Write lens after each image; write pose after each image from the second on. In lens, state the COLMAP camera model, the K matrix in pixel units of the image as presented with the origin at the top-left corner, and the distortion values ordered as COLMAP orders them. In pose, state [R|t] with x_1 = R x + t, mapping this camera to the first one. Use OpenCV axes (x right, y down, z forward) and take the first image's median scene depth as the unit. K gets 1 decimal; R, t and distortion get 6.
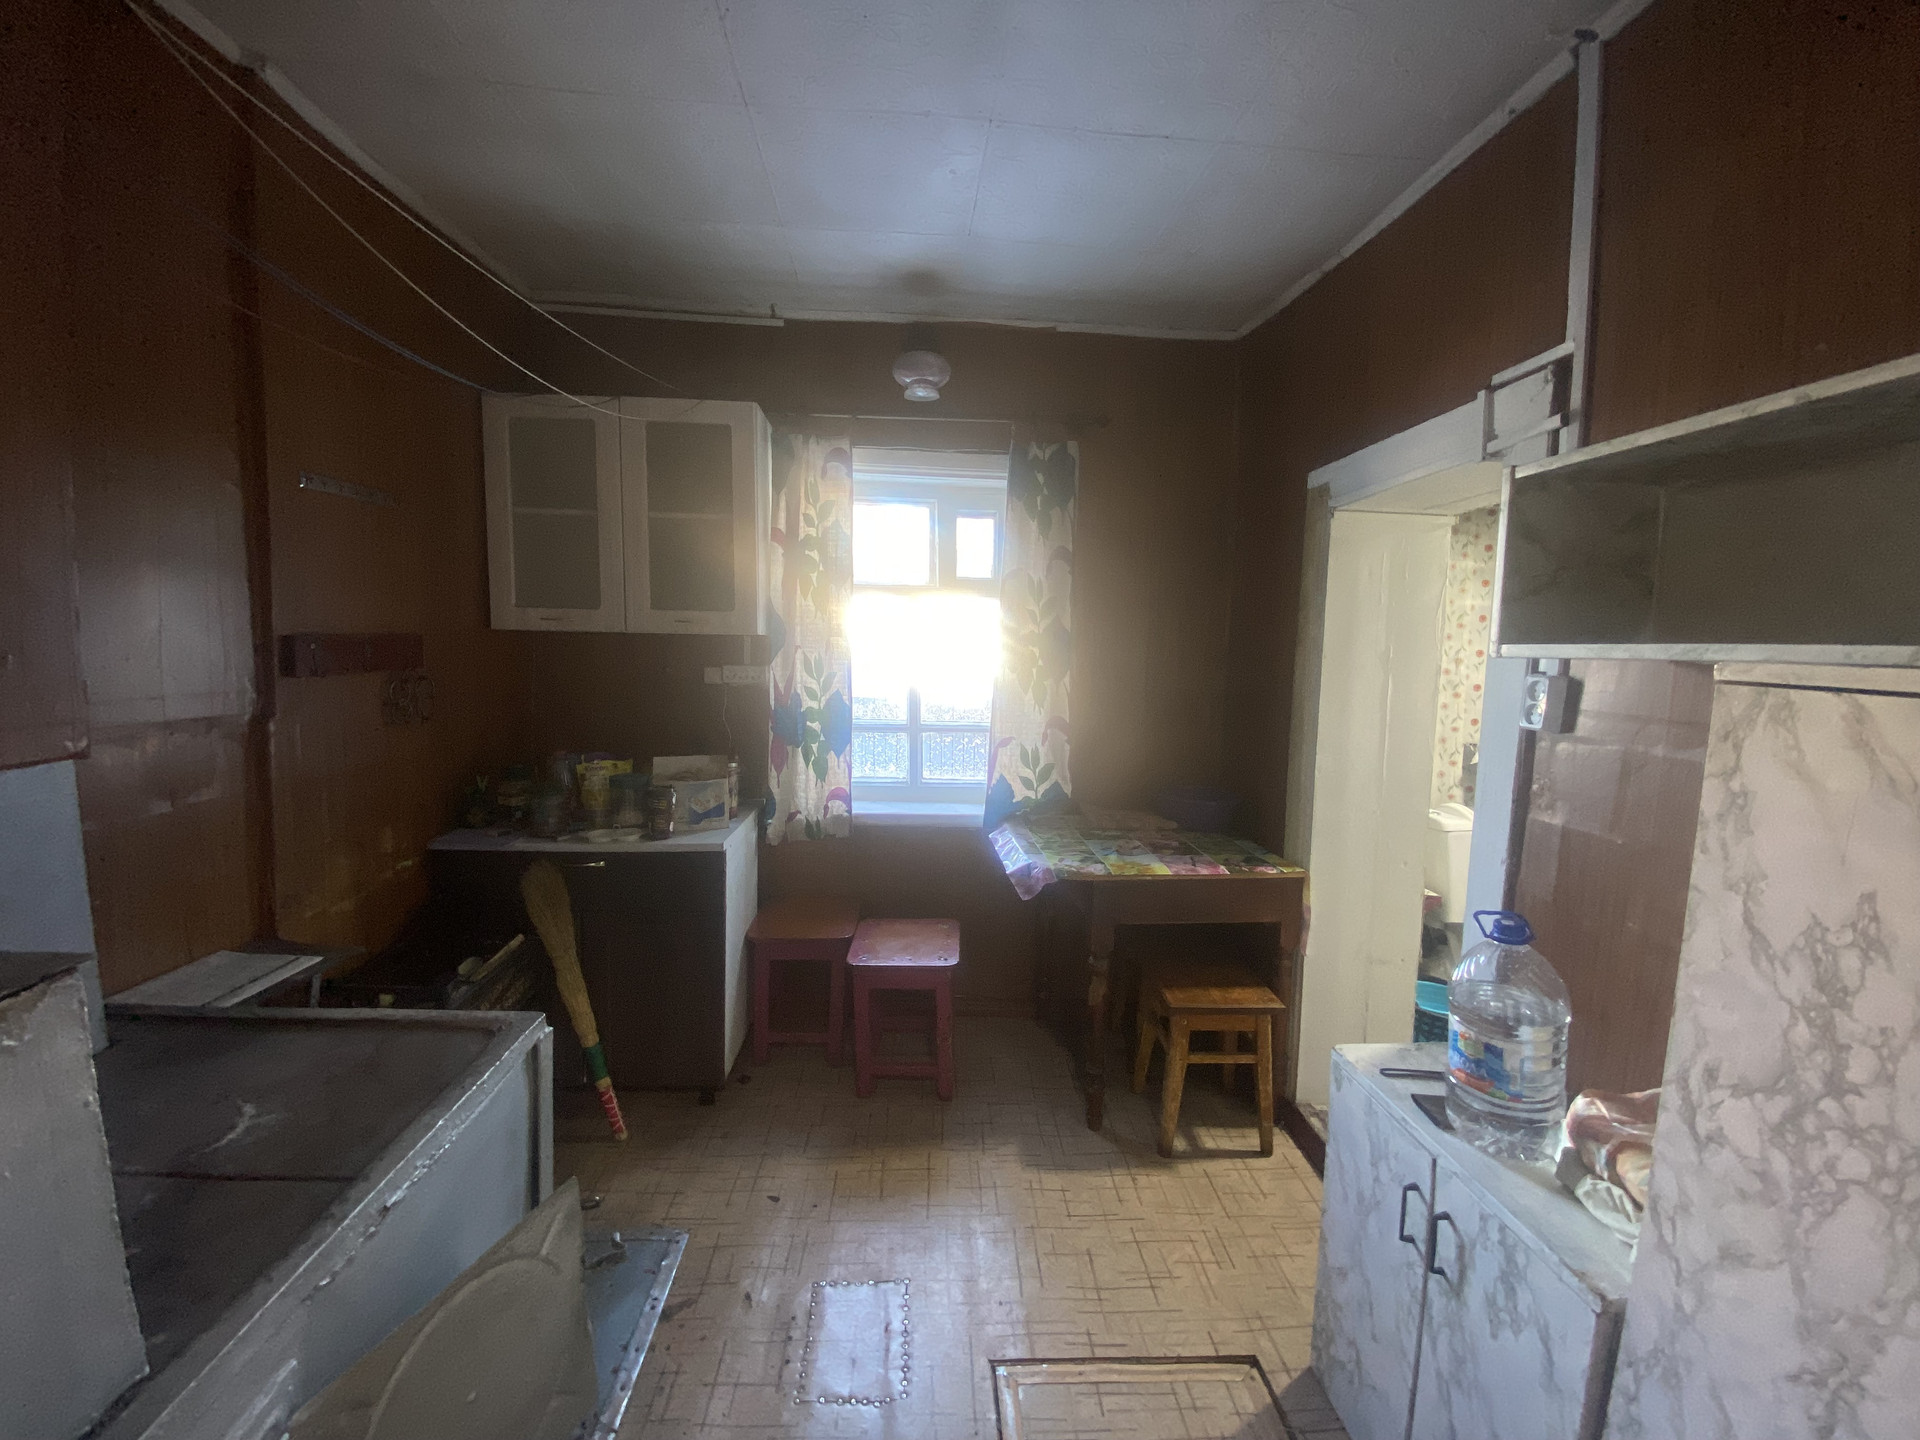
lens RADIAL K [[776.6, 0, 950.8], [0, 776.6, 712.2], [0, 0, 1]] dist [0.009635, -0.017033]
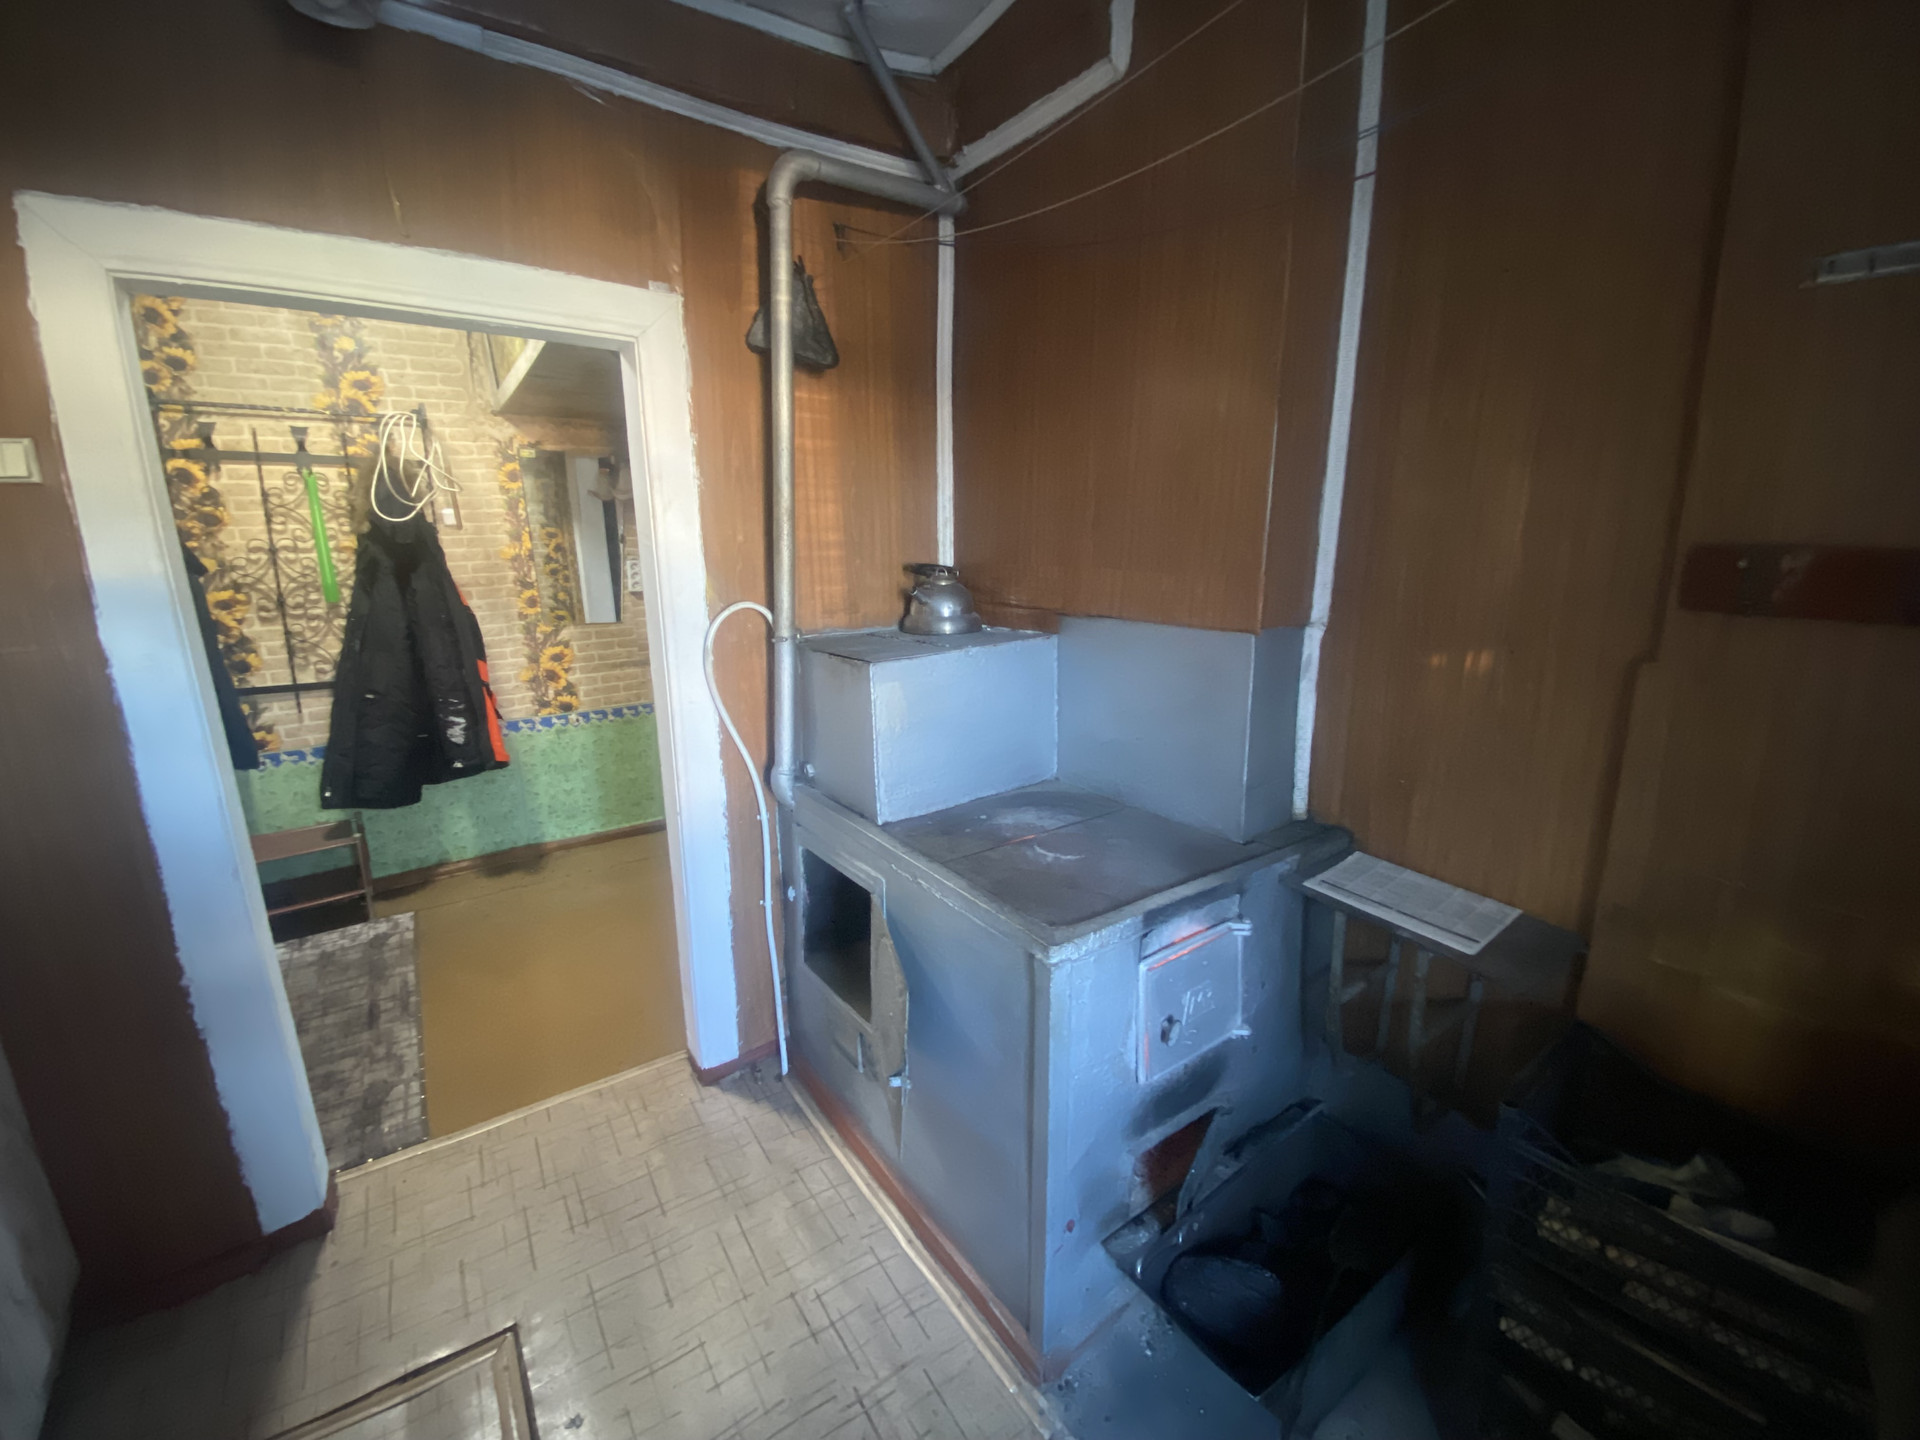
lens RADIAL K [[776.6, 0, 950.8], [0, 776.6, 712.2], [0, 0, 1]] dist [0.009635, -0.017033]
pose [[-0.845777, 0.107502, -0.522594, 0.034257], [-0.058666, 0.954813, 0.291359, -0.111707], [0.530301, 0.277084, -0.801252, 1.170793]]
